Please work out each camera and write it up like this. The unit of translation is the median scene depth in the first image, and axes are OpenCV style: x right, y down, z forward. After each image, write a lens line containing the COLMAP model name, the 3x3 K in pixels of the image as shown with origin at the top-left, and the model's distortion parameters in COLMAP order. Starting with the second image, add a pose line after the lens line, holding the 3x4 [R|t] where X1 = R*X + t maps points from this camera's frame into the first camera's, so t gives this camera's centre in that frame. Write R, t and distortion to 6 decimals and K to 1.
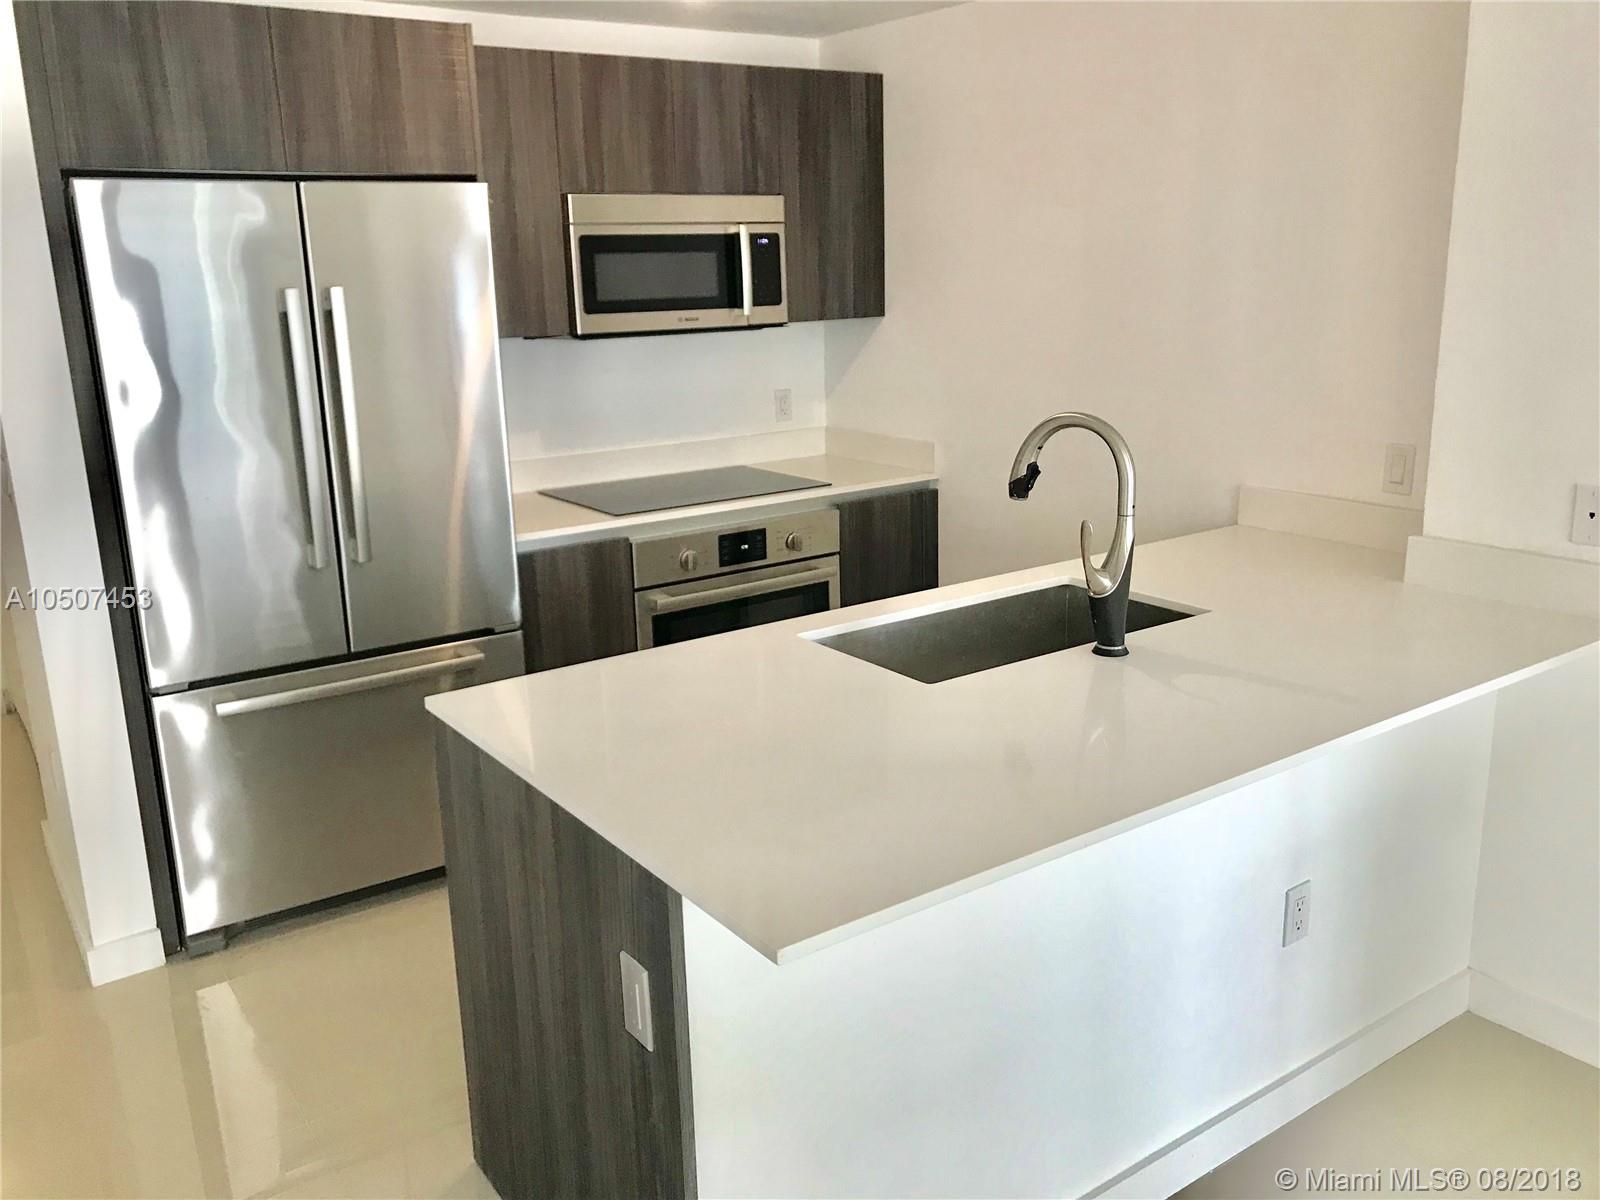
lens RADIAL K [[1311.1, 0, 799.3], [0, 1311.1, 586.7], [0, 0, 1]] dist [0.017089, -0.009119]
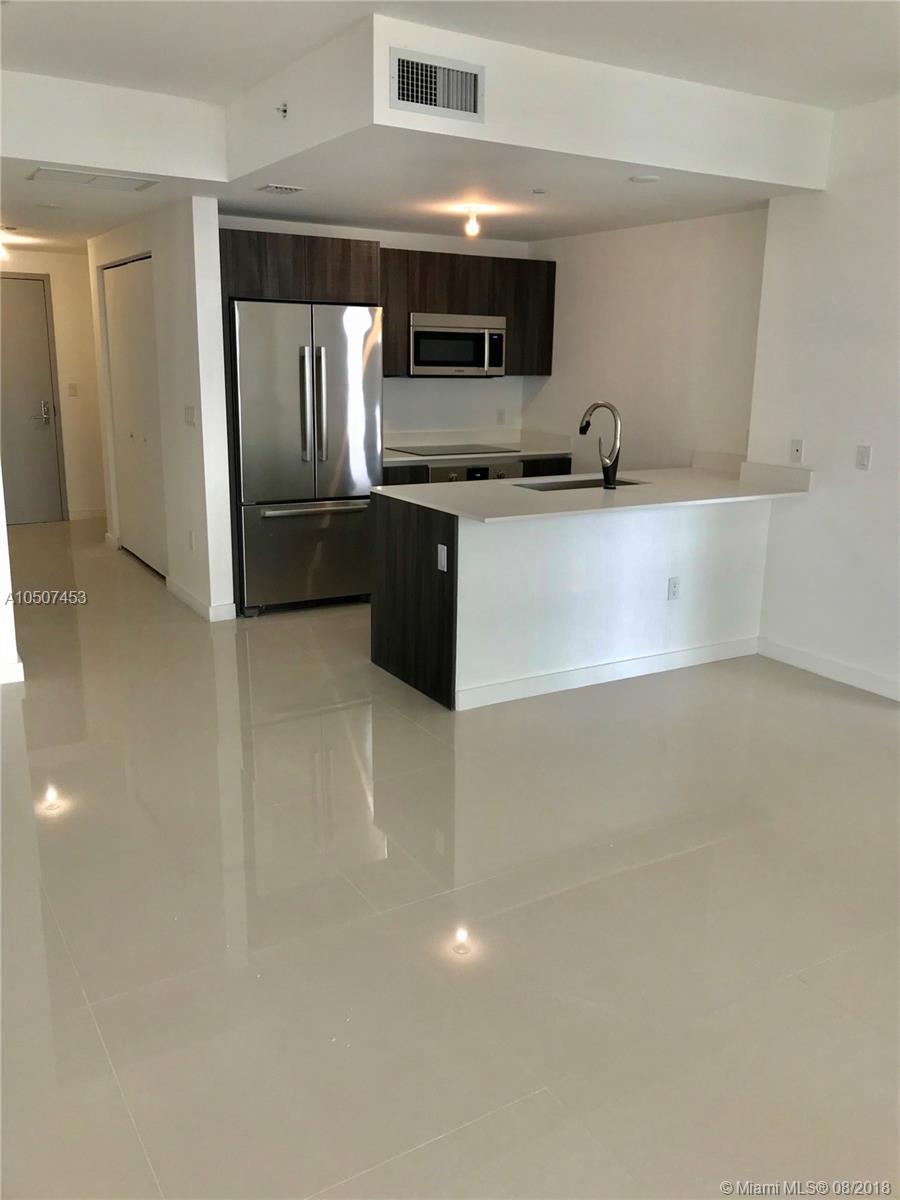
lens RADIAL K [[983.3, 0, 450.0], [0, 983.3, 600.0], [0, 0, 1]] dist [0.017089, -0.009119]
pose [[0.996326, 0.058855, -0.062215, 0.026249], [-0.058991, 0.998258, -0.000339, 0.186974], [0.062086, 0.004008, 0.998063, -0.668153]]
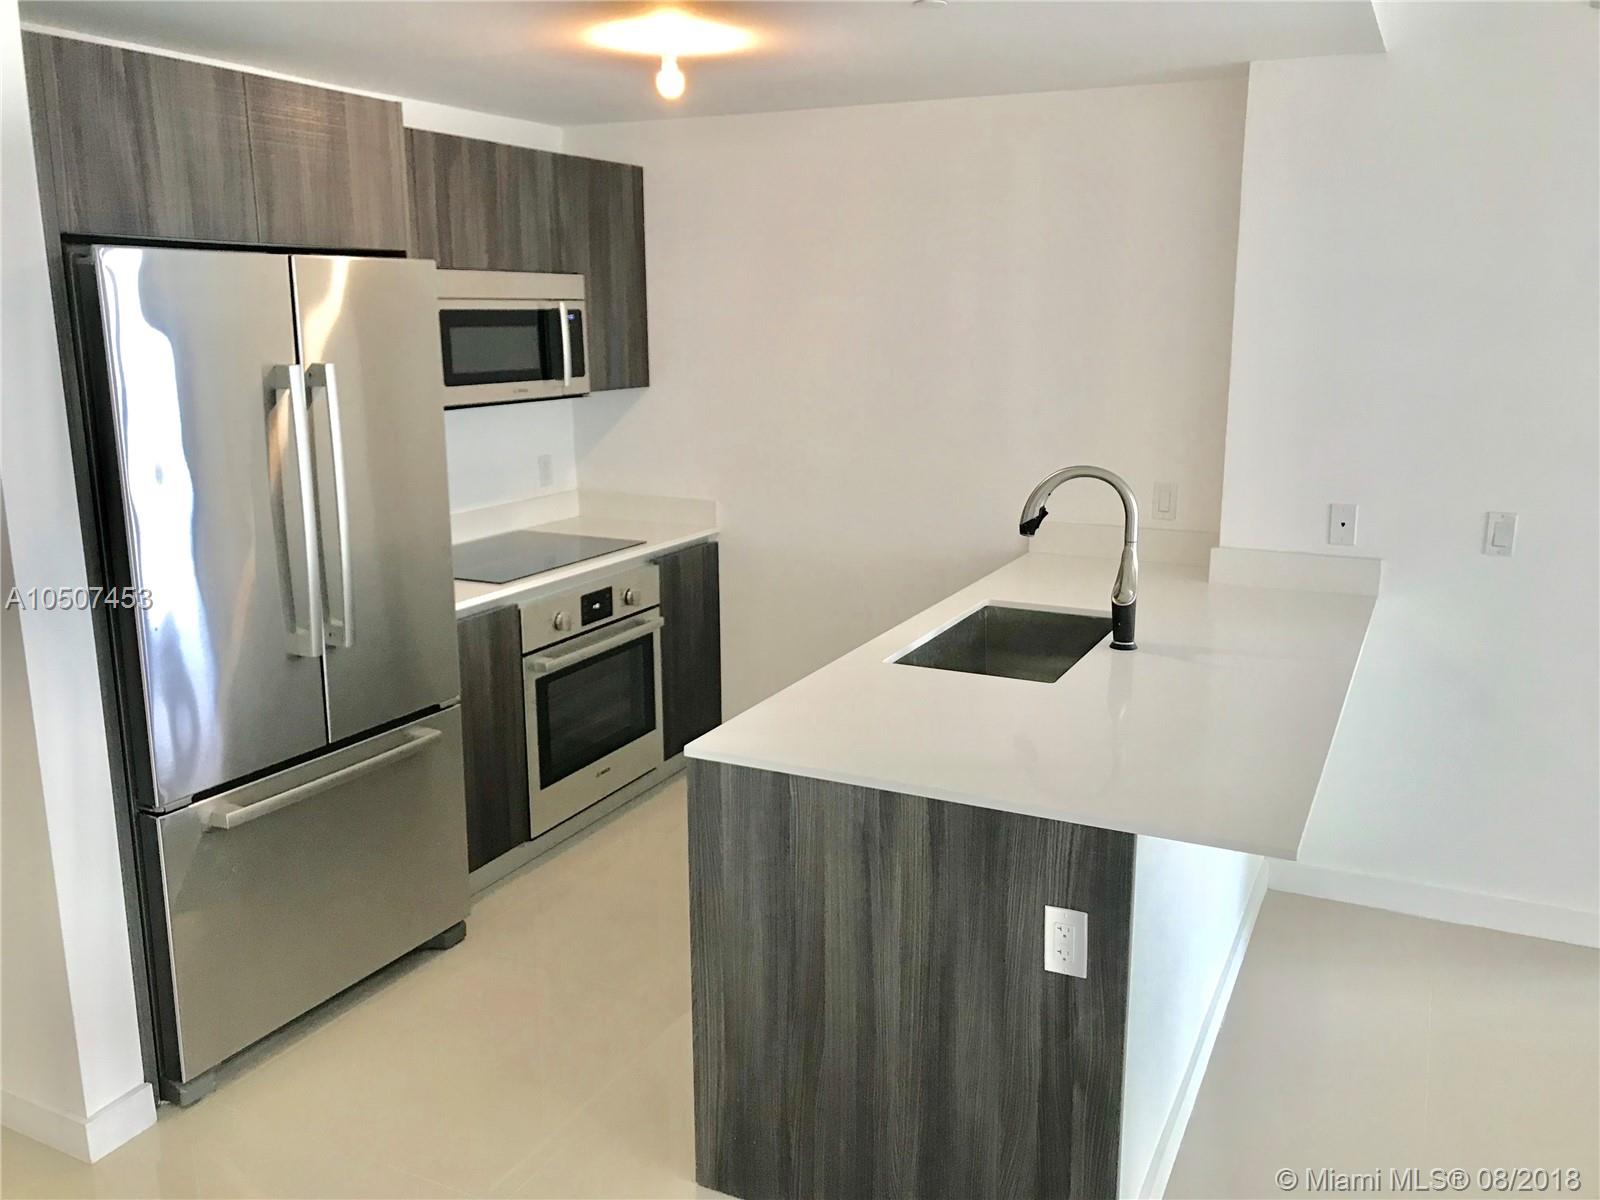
lens RADIAL K [[1311.1, 0, 799.3], [0, 1311.1, 586.7], [0, 0, 1]] dist [0.017089, -0.009119]
pose [[0.878134, -0.075919, 0.472352, -0.402885], [0.096402, 0.995156, -0.019270, -0.009754], [-0.468601, 0.062458, 0.881199, -0.002435]]
